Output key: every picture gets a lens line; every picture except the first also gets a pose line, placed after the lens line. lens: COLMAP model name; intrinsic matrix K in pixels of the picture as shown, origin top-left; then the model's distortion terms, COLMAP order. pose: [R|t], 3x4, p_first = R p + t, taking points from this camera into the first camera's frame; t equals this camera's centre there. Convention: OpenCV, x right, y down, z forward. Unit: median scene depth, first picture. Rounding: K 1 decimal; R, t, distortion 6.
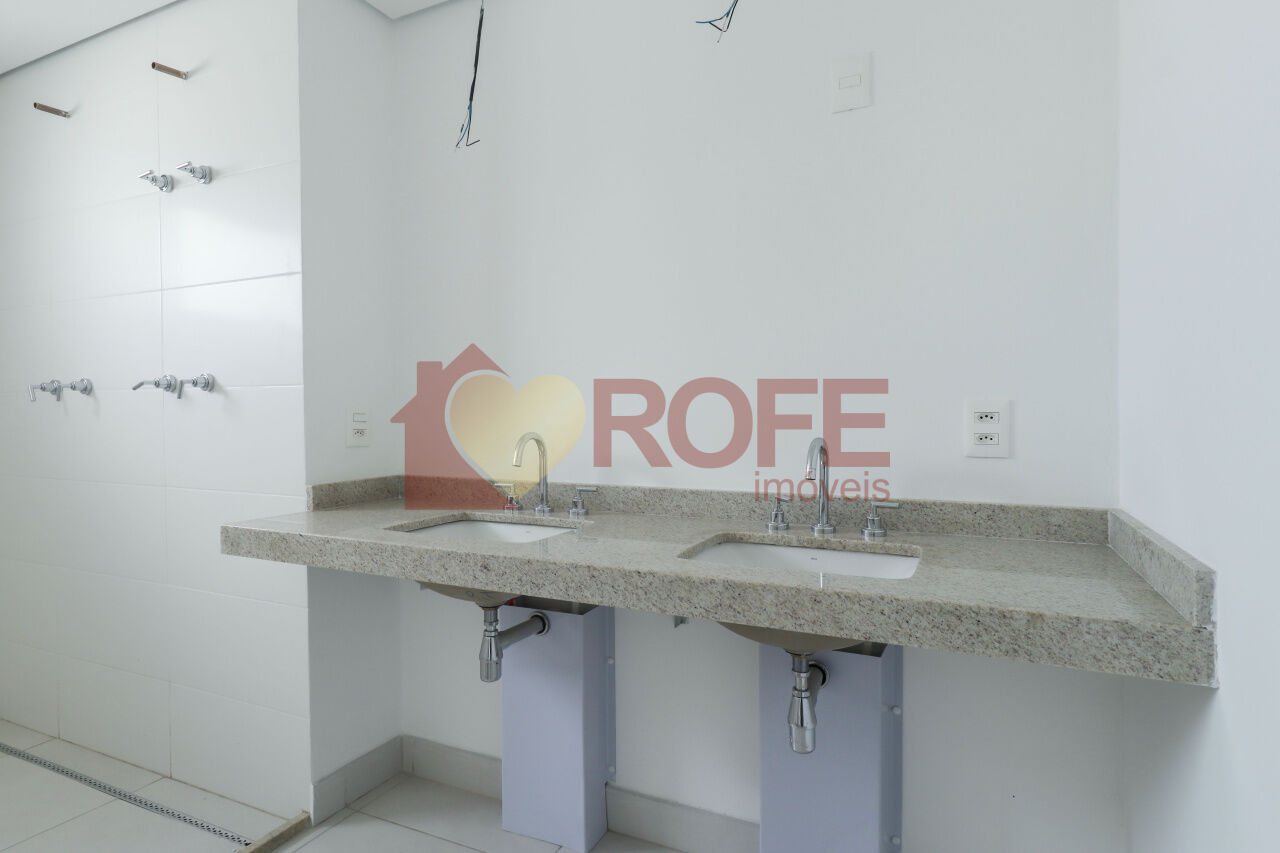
lens RADIAL K [[678.7, 0, 641.1], [0, 678.7, 412.8], [0, 0, 1]] dist [-0.000598, 0.000495]
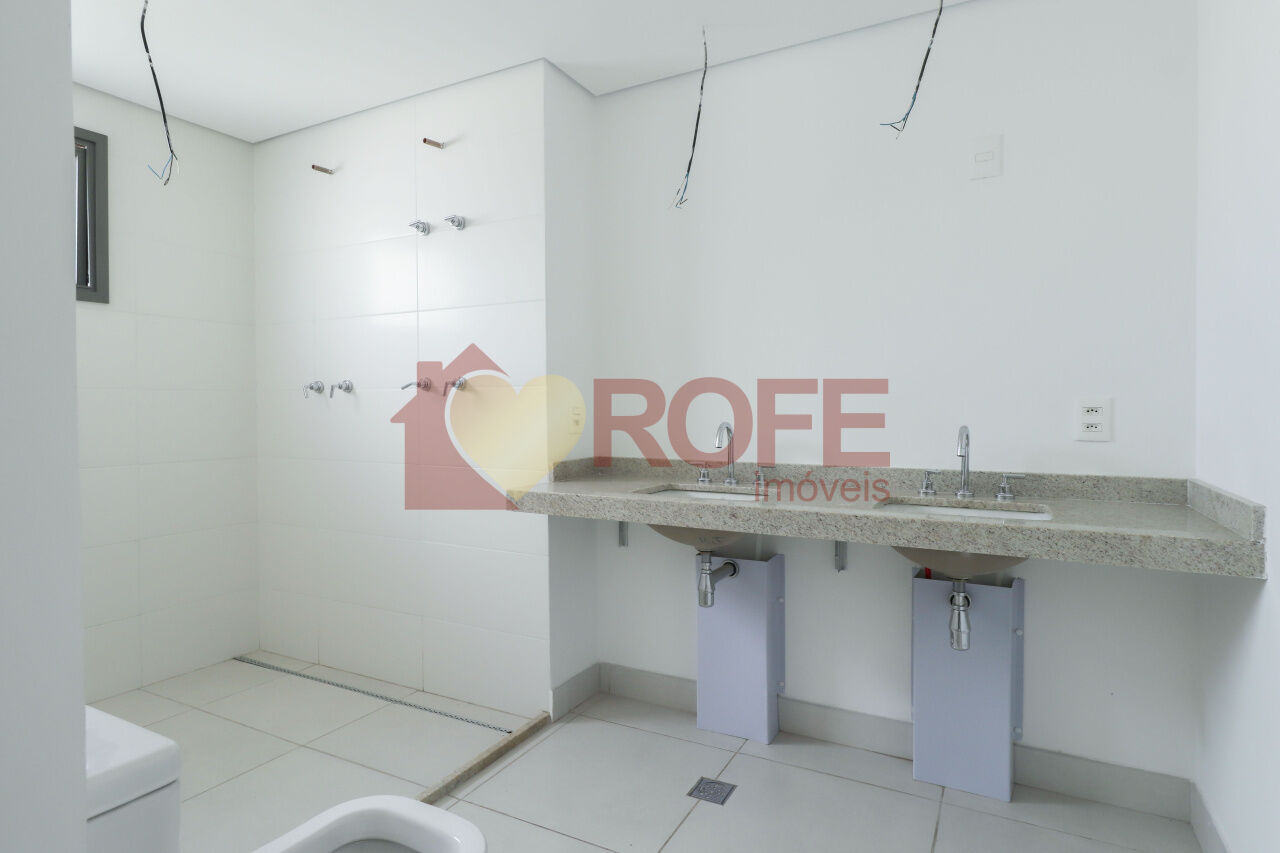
lens RADIAL K [[681.3, 0, 644.6], [0, 681.3, 411.5], [0, 0, 1]] dist [0.001547, -0.001622]
pose [[0.998771, 0.001948, -0.049527, -0.309039], [-0.001738, 0.999989, 0.004292, 0.003322], [0.049535, -0.004200, 0.998764, -0.389201]]
